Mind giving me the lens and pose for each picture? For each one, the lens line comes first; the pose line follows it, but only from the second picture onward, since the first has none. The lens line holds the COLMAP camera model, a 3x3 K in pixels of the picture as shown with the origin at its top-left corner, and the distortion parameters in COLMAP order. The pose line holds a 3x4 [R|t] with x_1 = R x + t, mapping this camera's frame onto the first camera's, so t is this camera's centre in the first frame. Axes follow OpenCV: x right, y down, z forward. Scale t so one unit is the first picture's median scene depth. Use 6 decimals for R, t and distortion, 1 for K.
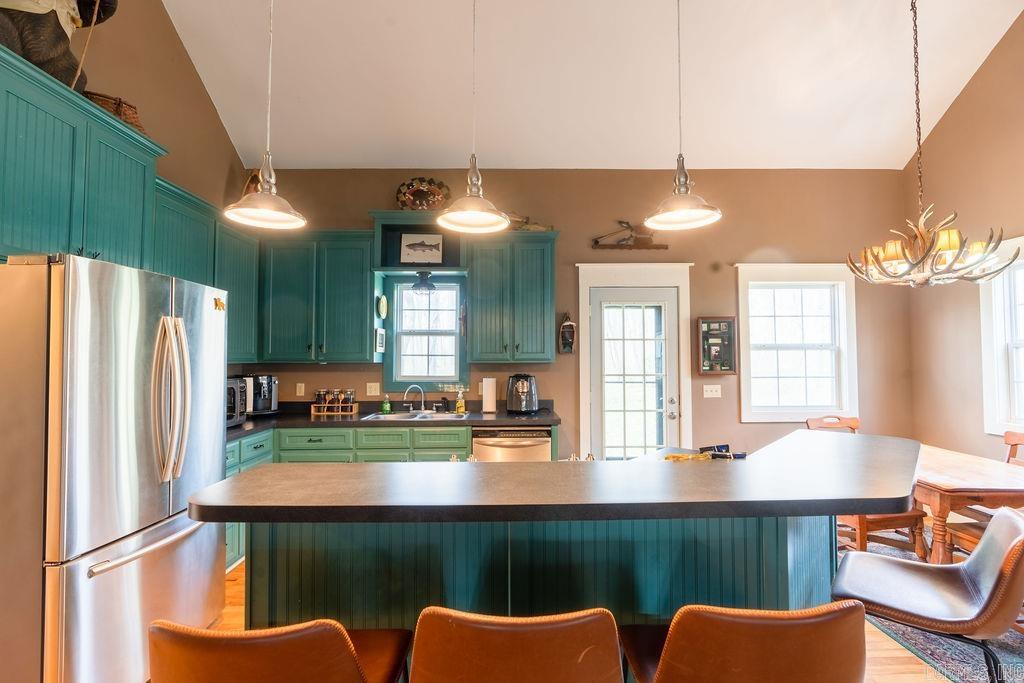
lens RADIAL K [[459.9, 0, 512.4], [0, 459.9, 342.3], [0, 0, 1]] dist [-0.003003, 0.000960]
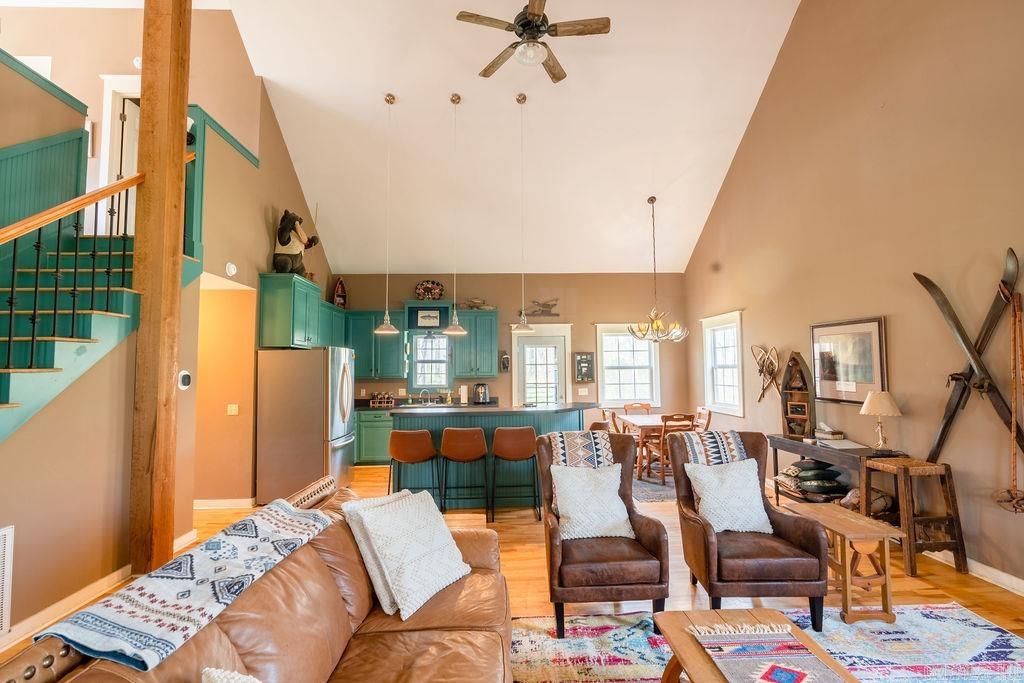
lens RADIAL K [[460.4, 0, 510.9], [0, 460.4, 342.4], [0, 0, 1]] dist [-0.010776, 0.004808]
pose [[0.999509, -0.005466, 0.030853, 0.085157], [0.006219, 0.999684, -0.024370, -0.053094], [-0.030710, 0.024550, 0.999227, -0.910043]]
